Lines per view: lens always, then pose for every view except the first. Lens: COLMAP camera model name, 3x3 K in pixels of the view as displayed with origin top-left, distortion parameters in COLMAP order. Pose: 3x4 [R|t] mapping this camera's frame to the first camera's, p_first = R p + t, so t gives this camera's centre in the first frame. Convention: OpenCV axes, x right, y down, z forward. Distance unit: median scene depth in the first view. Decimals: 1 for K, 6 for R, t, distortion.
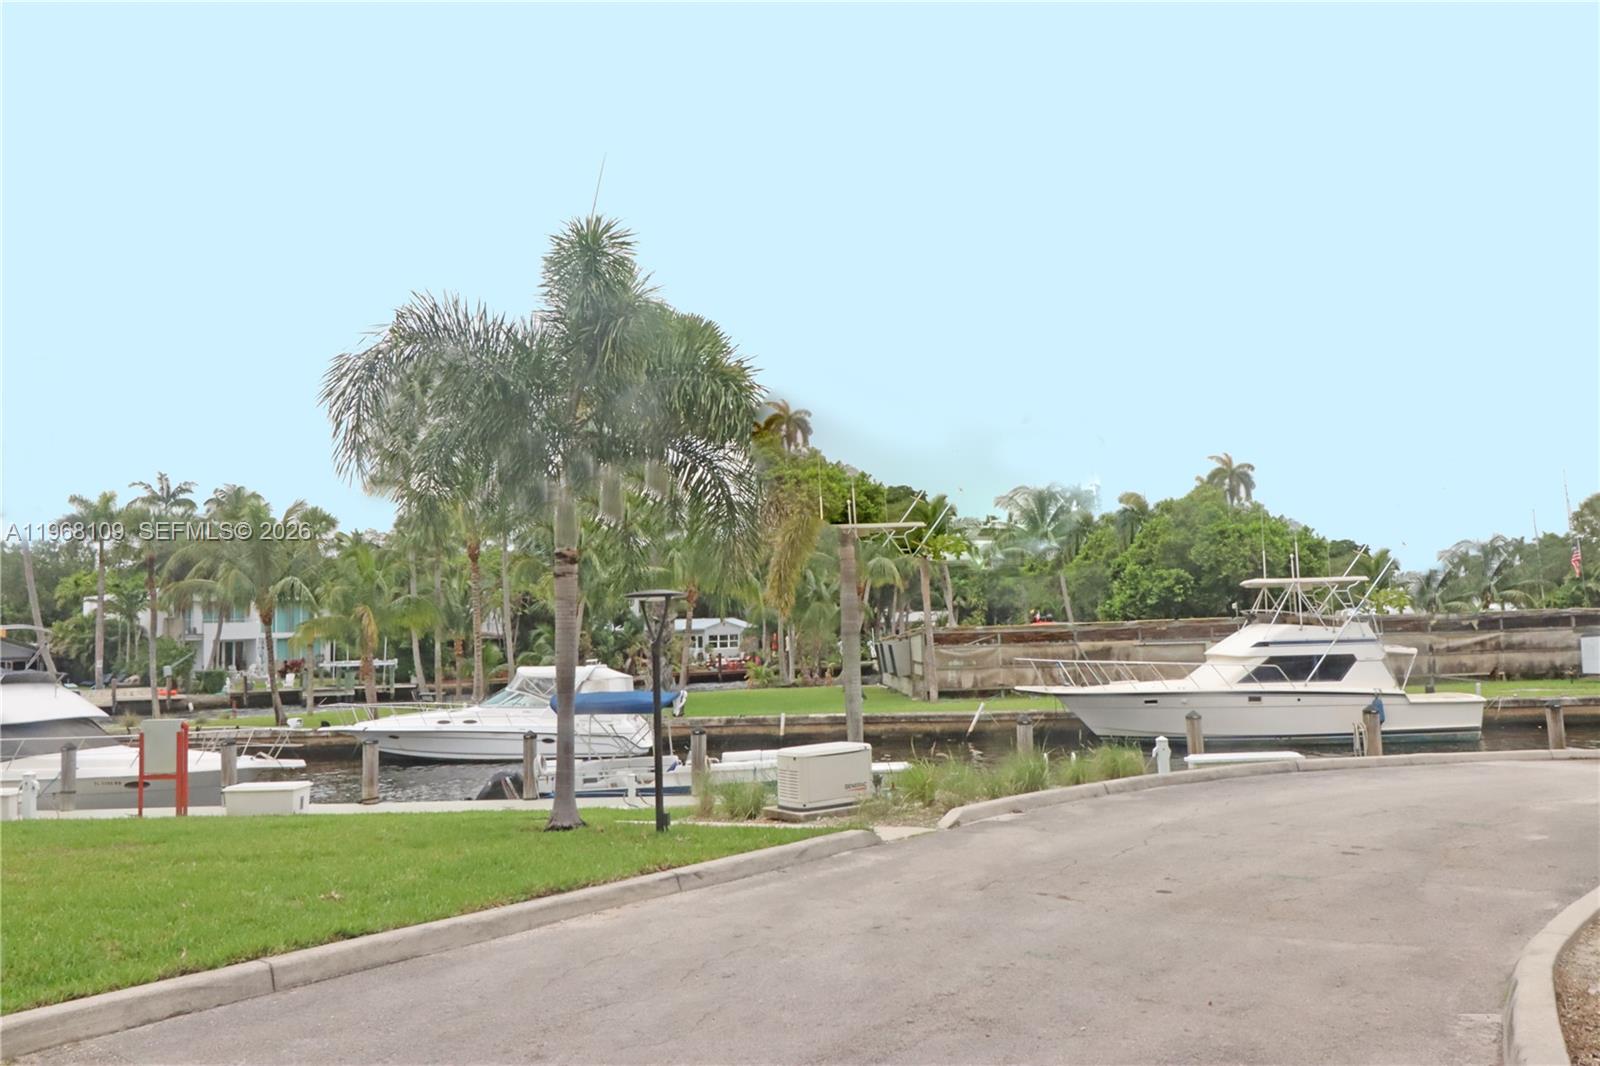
lens RADIAL K [[1278.6, 0, 801.3], [0, 1278.6, 530.3], [0, 0, 1]] dist [0.005392, -0.002684]
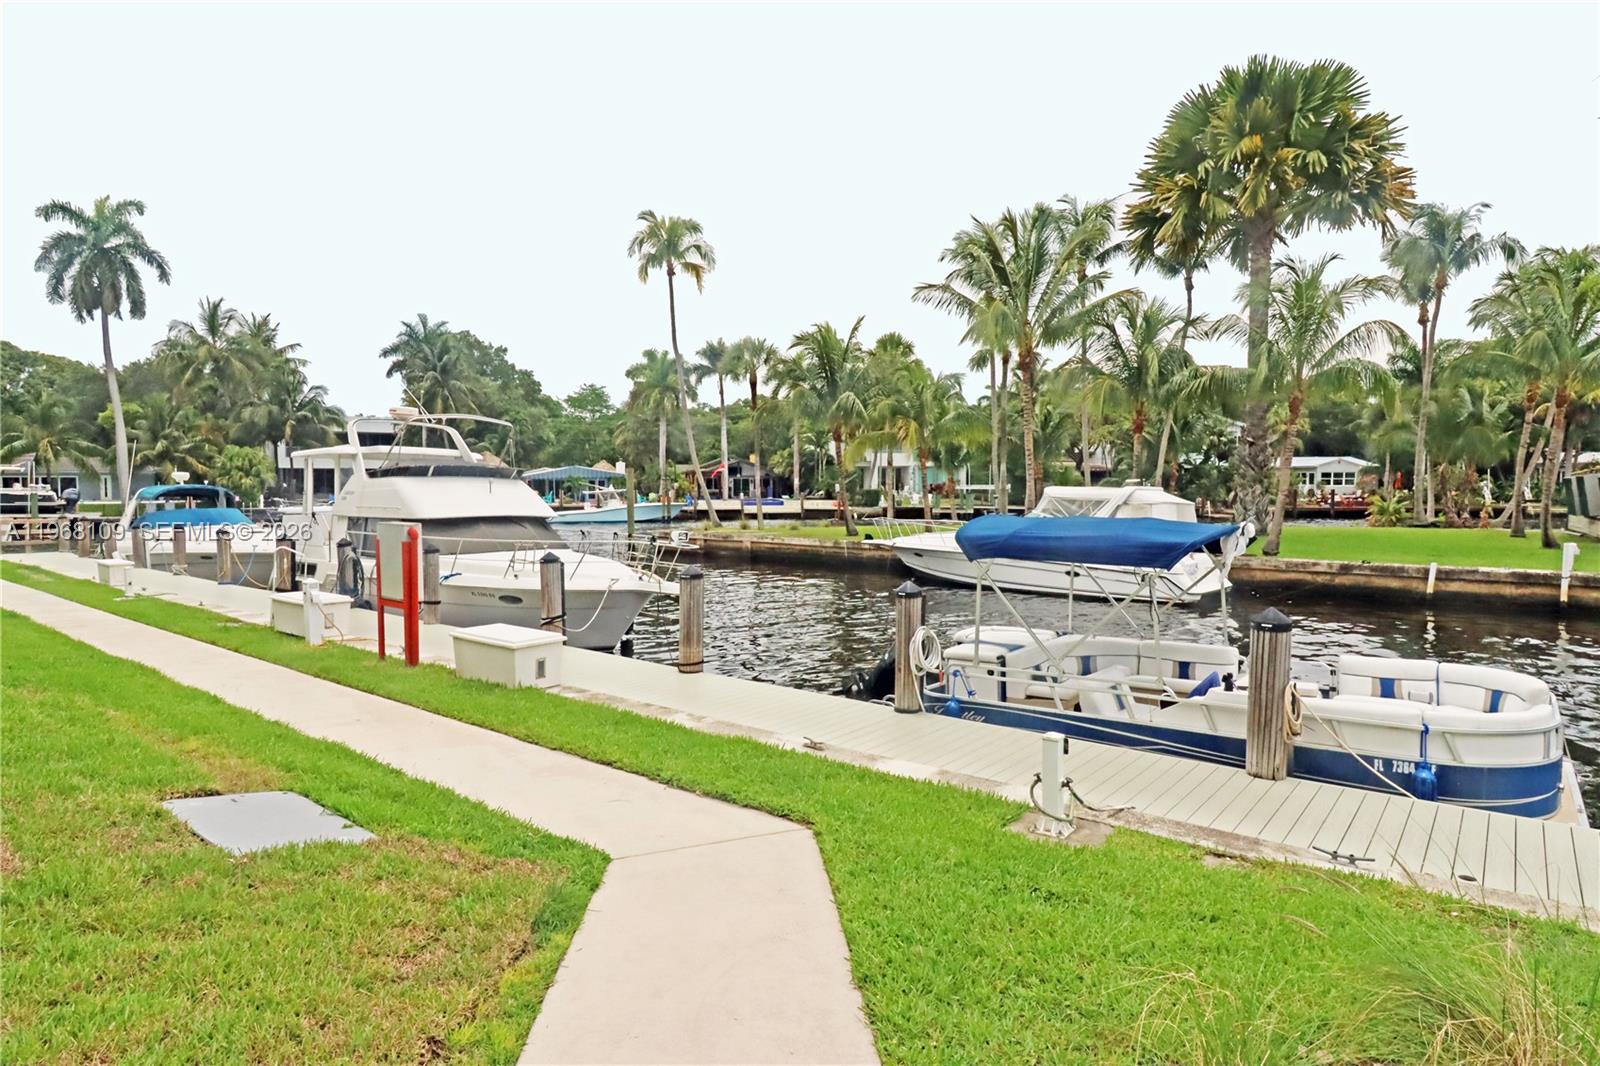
lens RADIAL K [[880.4, 0, 794.0], [0, 880.4, 520.4], [0, 0, 1]] dist [-0.000177, -0.001324]
pose [[0.817875, 0.052029, -0.573038, -0.015775], [0.023622, 0.992028, 0.123786, 0.030241], [0.574910, -0.114778, 0.810126, 0.240176]]
